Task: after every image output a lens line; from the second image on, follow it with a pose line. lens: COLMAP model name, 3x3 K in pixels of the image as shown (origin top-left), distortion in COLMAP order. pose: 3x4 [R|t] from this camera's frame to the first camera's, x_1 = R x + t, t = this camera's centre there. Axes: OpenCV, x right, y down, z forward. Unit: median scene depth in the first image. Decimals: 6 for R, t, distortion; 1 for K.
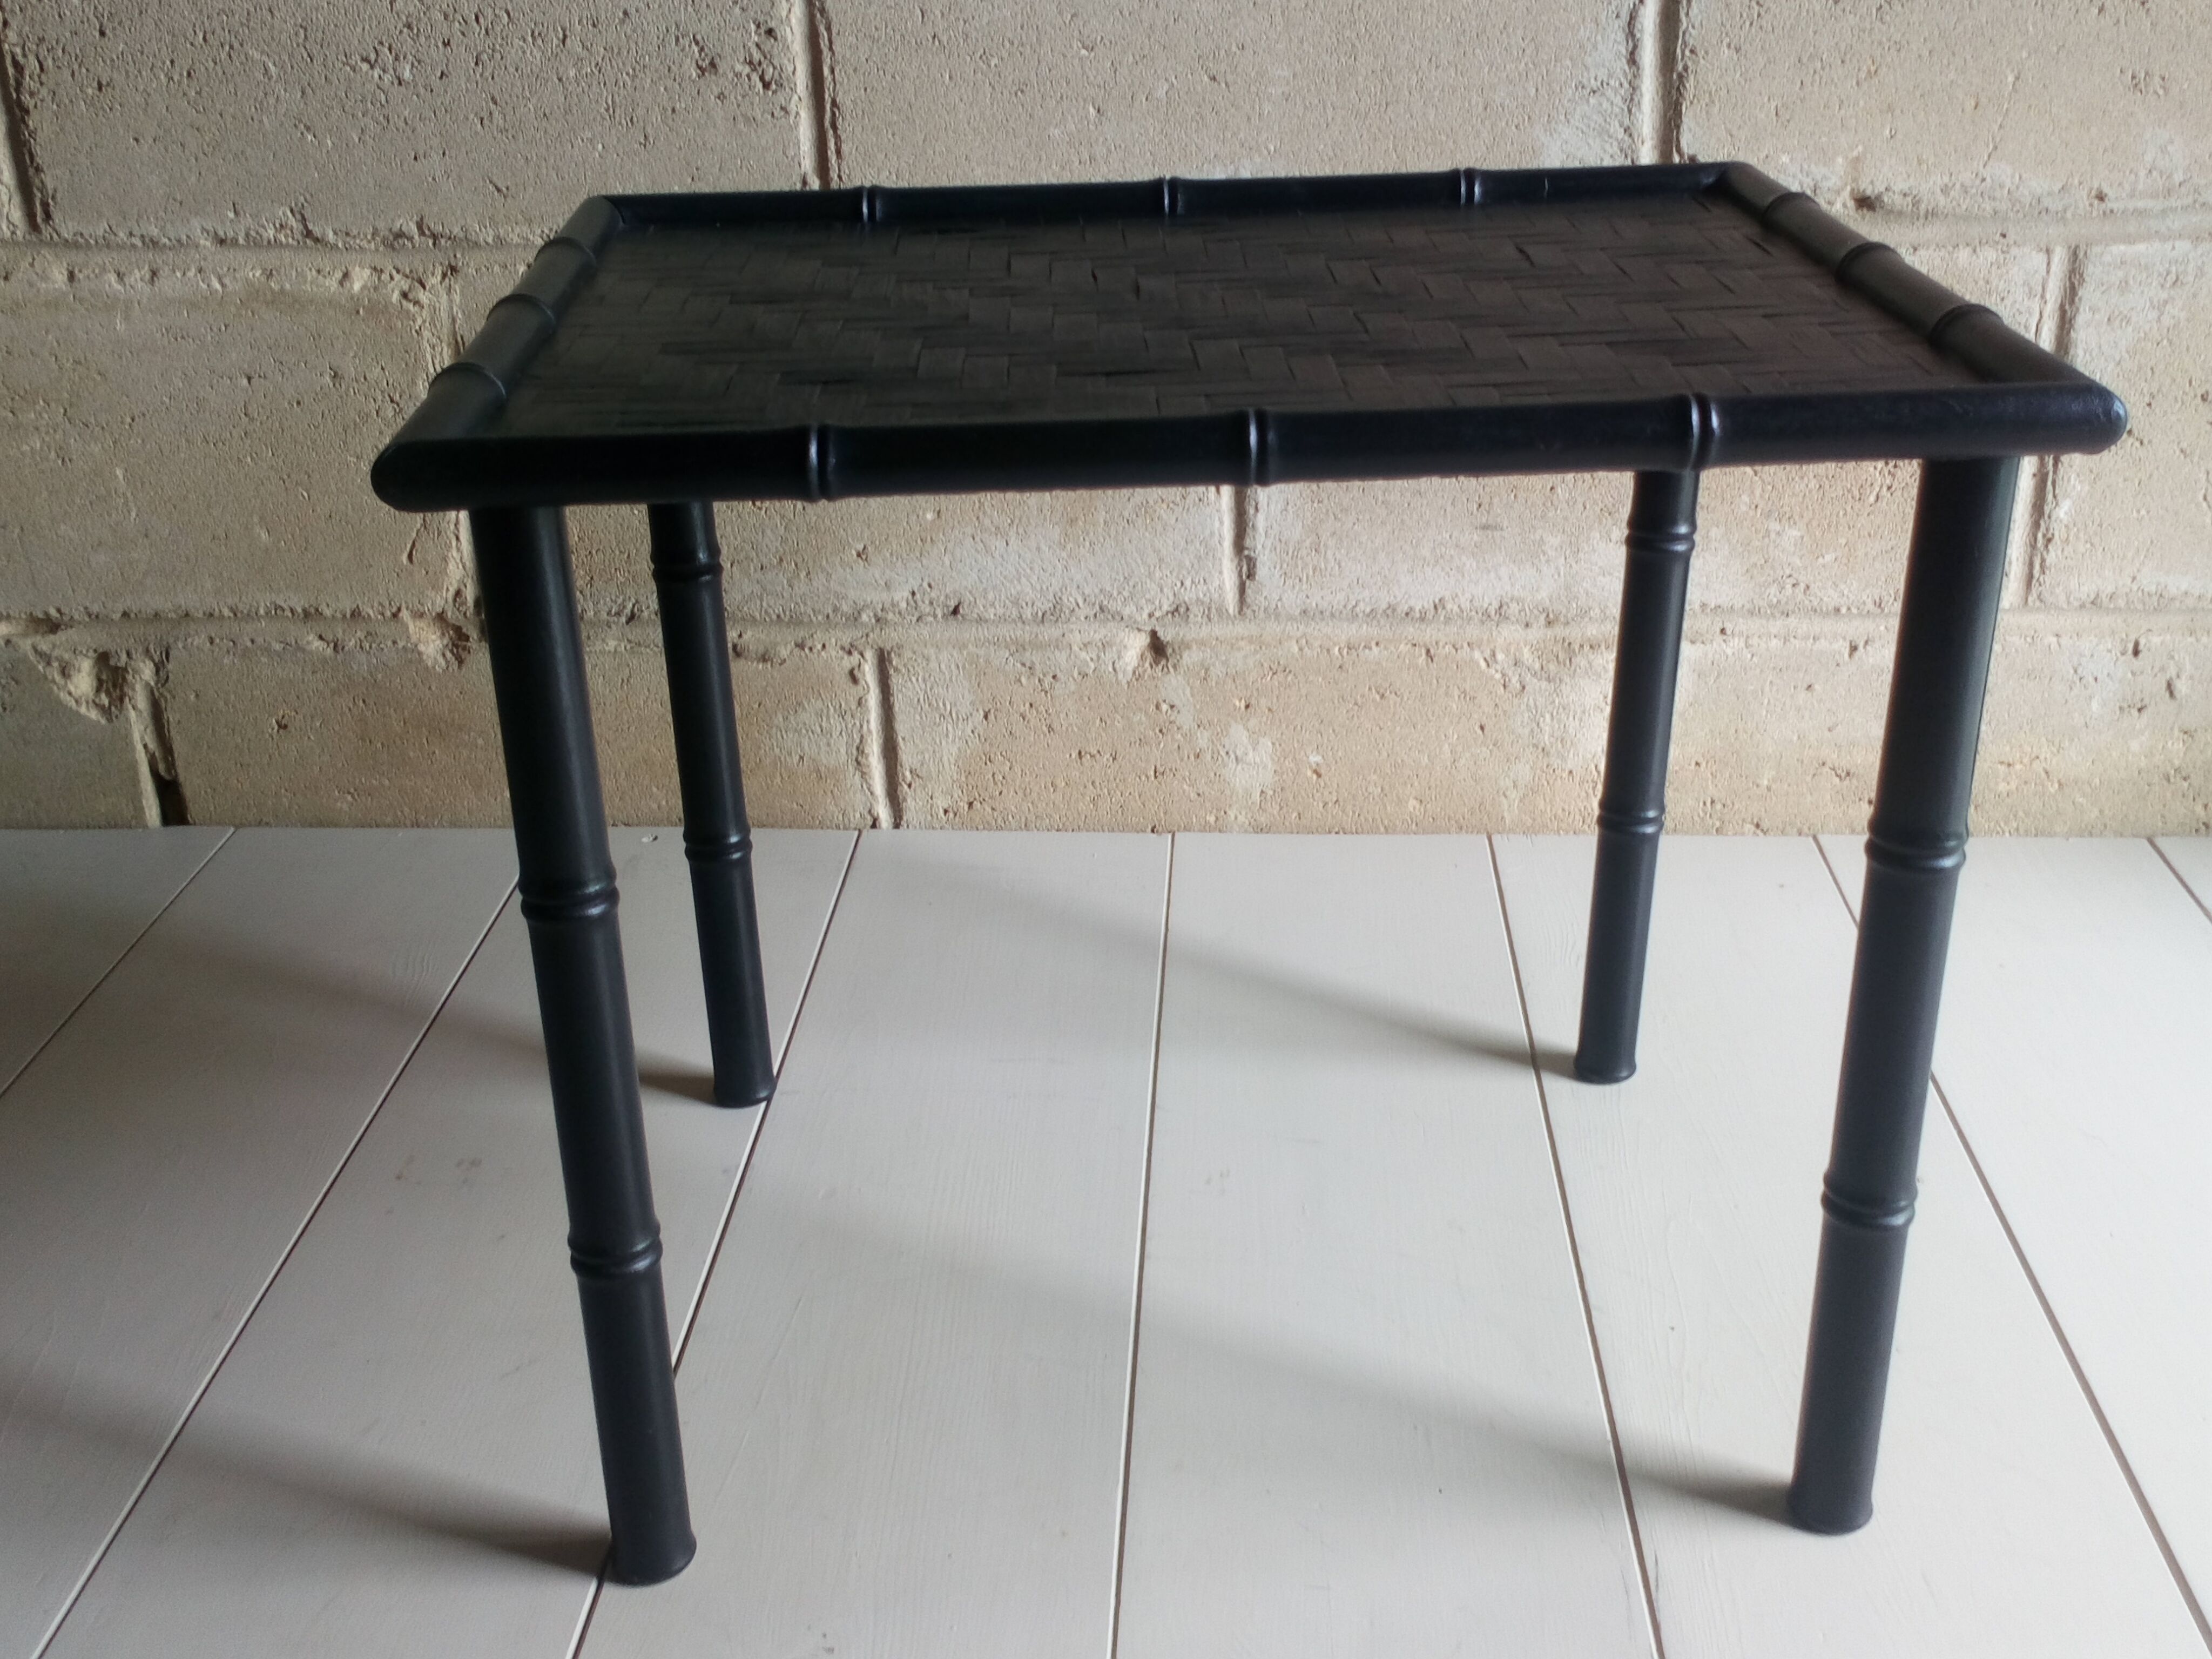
lens RADIAL K [[2482.2, 0, 1115.3], [0, 2482.2, 805.3], [0, 0, 1]] dist [0.089471, 0.000000]
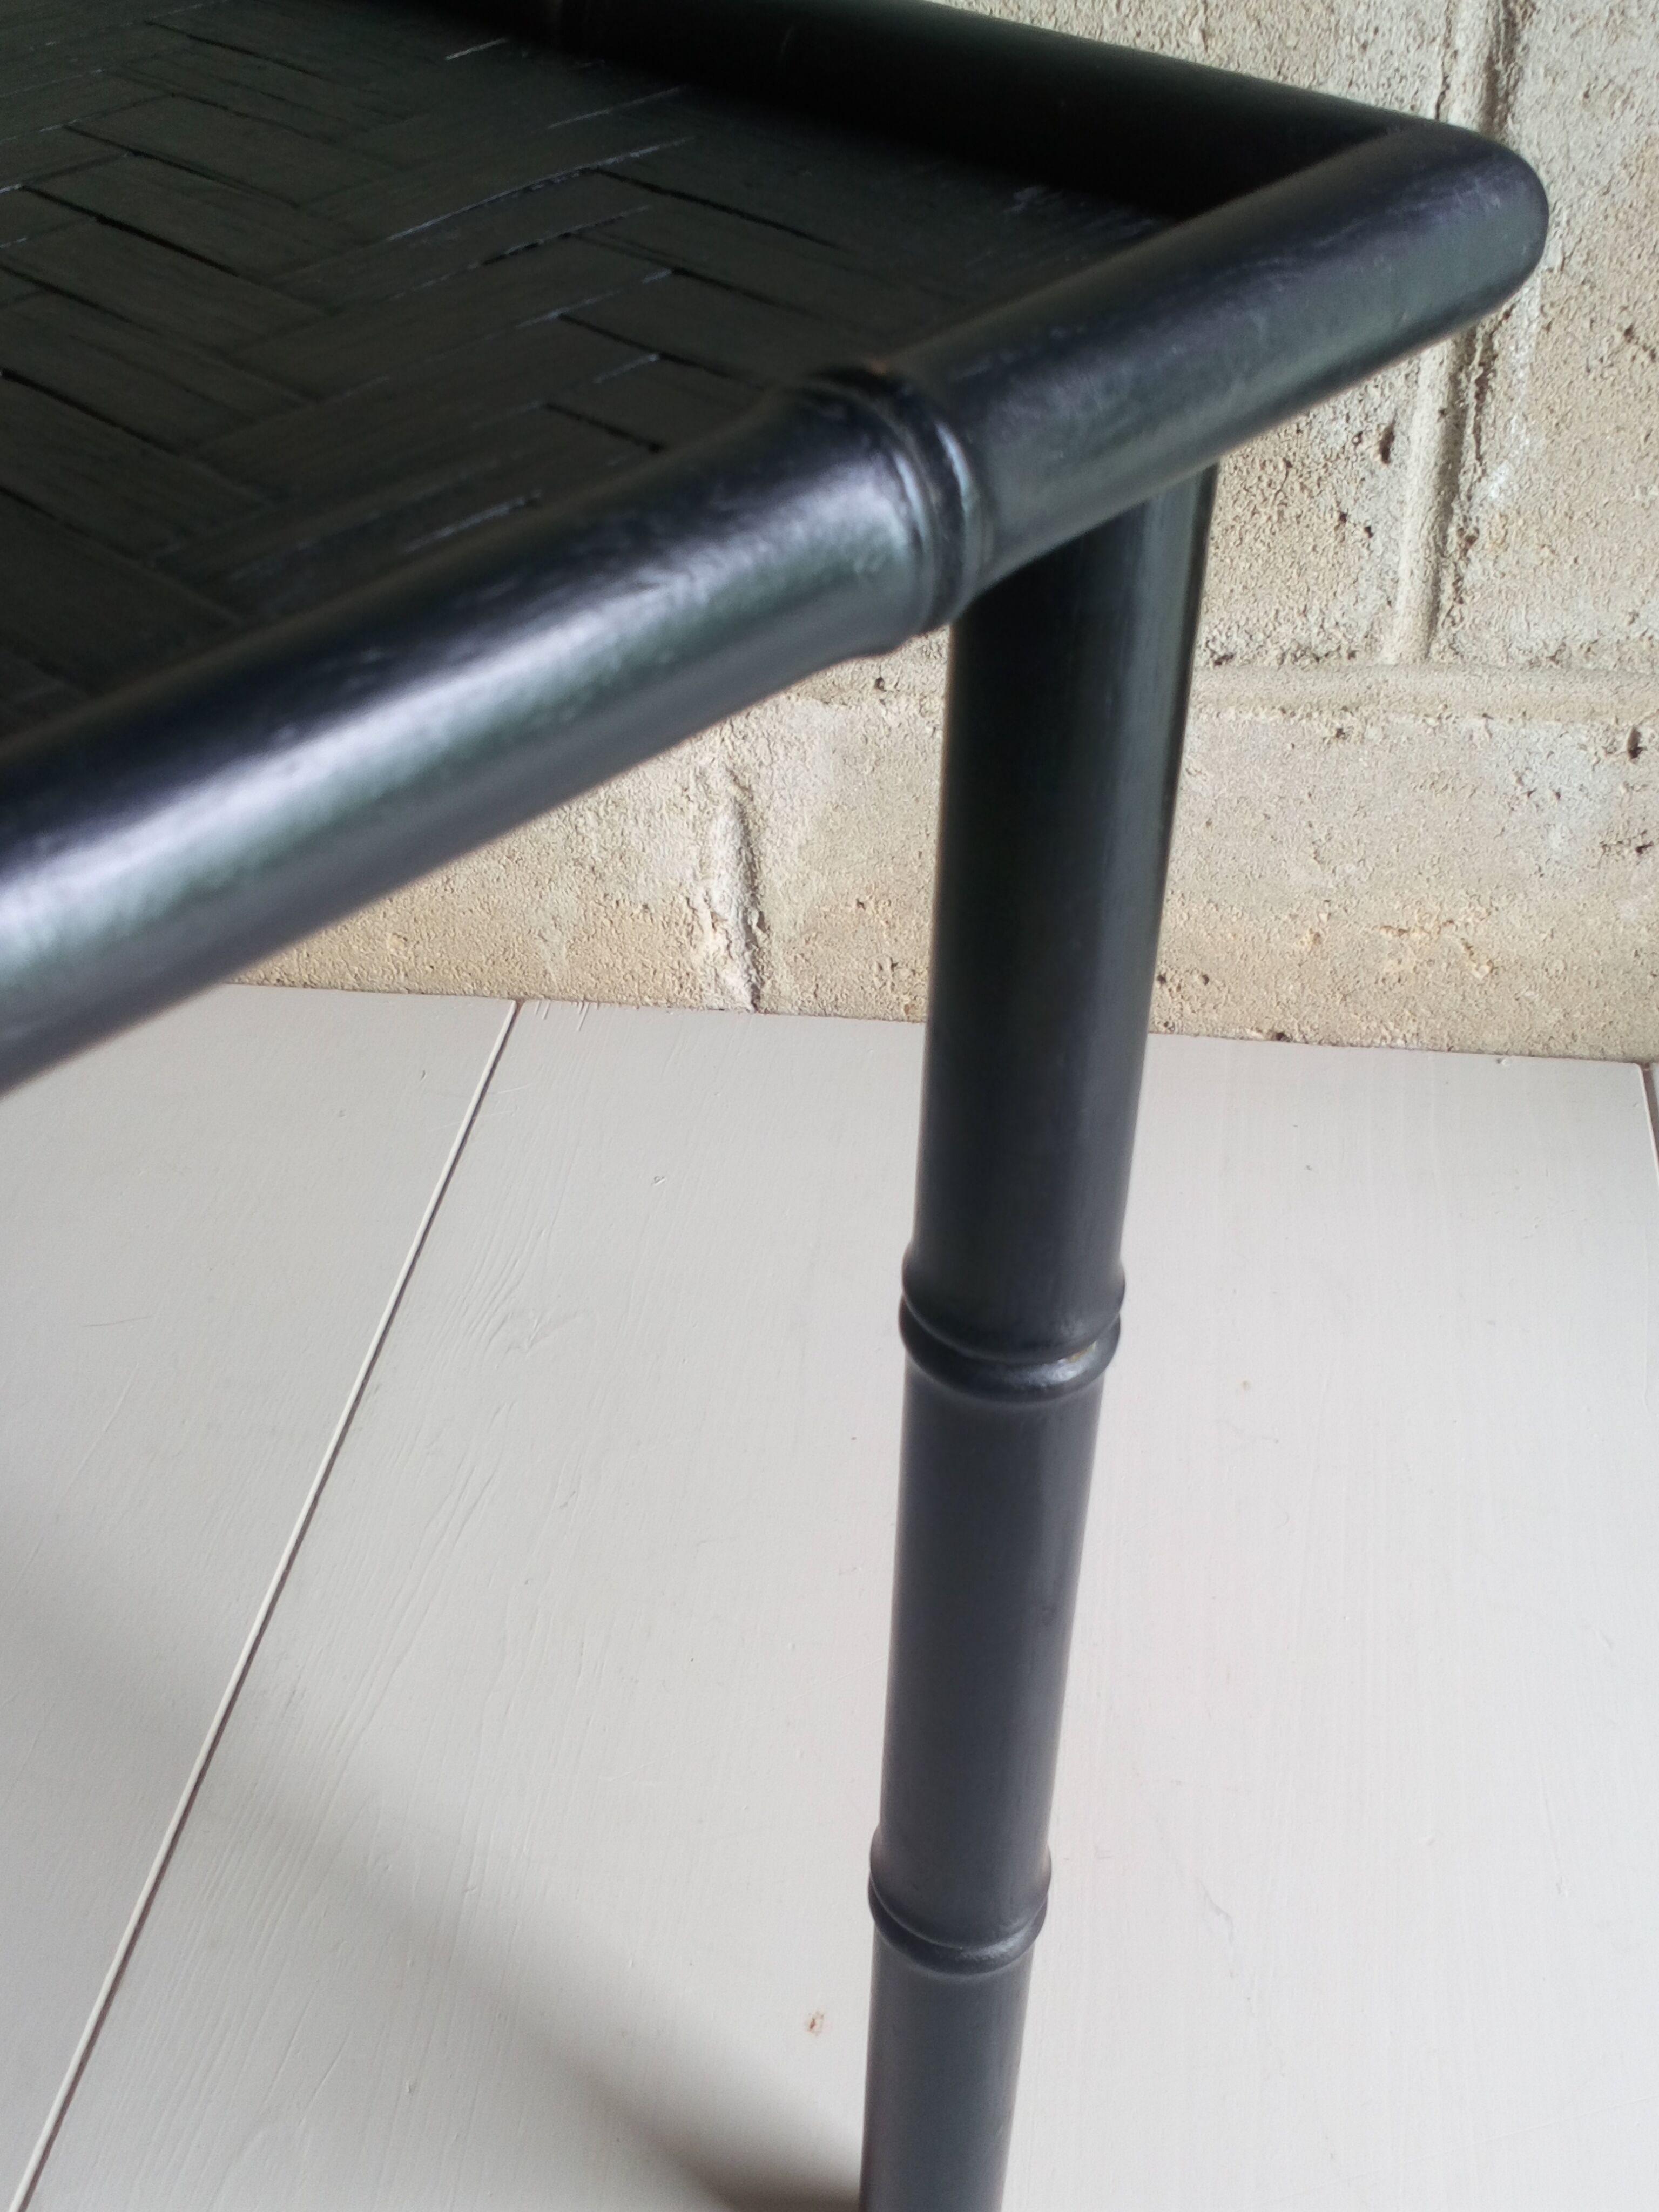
lens RADIAL K [[2482.2, 0, 809.5], [0, 2482.2, 1072.6], [0, 0, 1]] dist [0.089471, 0.000000]
pose [[0.994461, 0.045189, -0.094897, 0.287798], [-0.021389, 0.970973, 0.238231, -0.118293], [0.102908, -0.234882, 0.966561, 0.456757]]
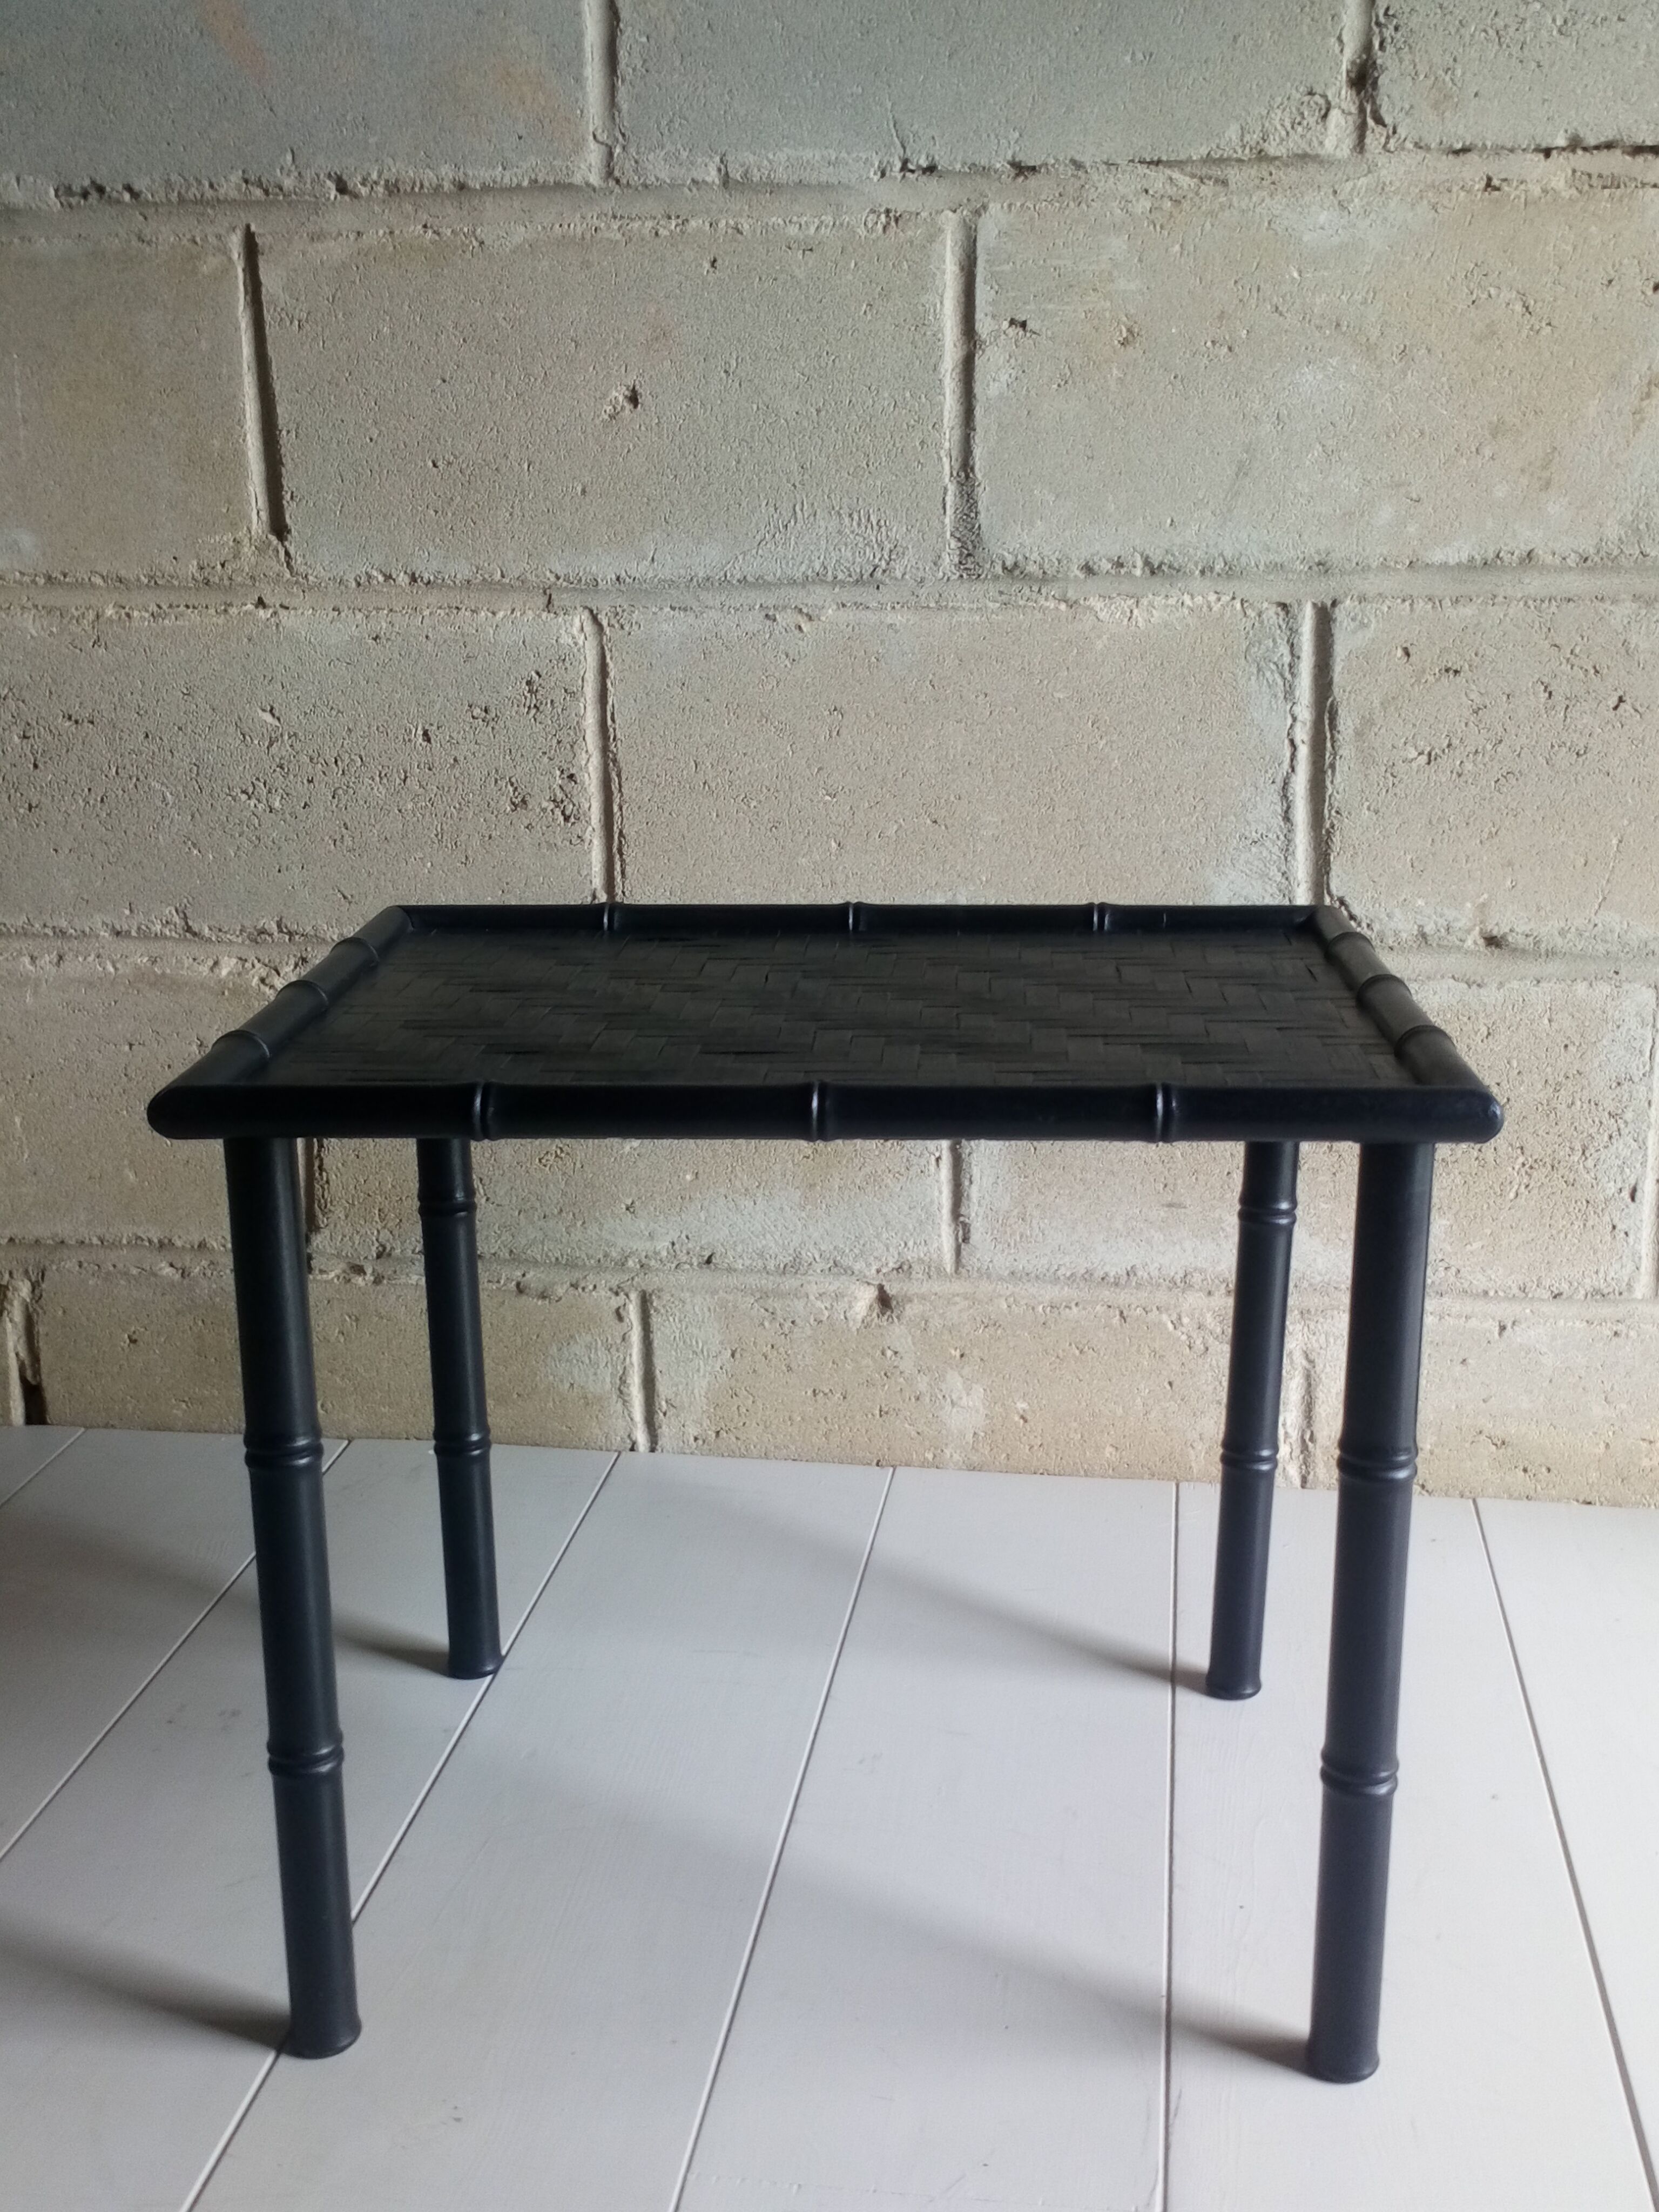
lens RADIAL K [[2482.2, 0, 842.1], [0, 2482.2, 1108.1], [0, 0, 1]] dist [0.089471, 0.000000]
pose [[0.995974, 0.034966, -0.082537, 0.091271], [-0.047526, 0.986692, -0.155500, 0.028334], [0.076001, 0.158797, 0.984382, -0.137977]]
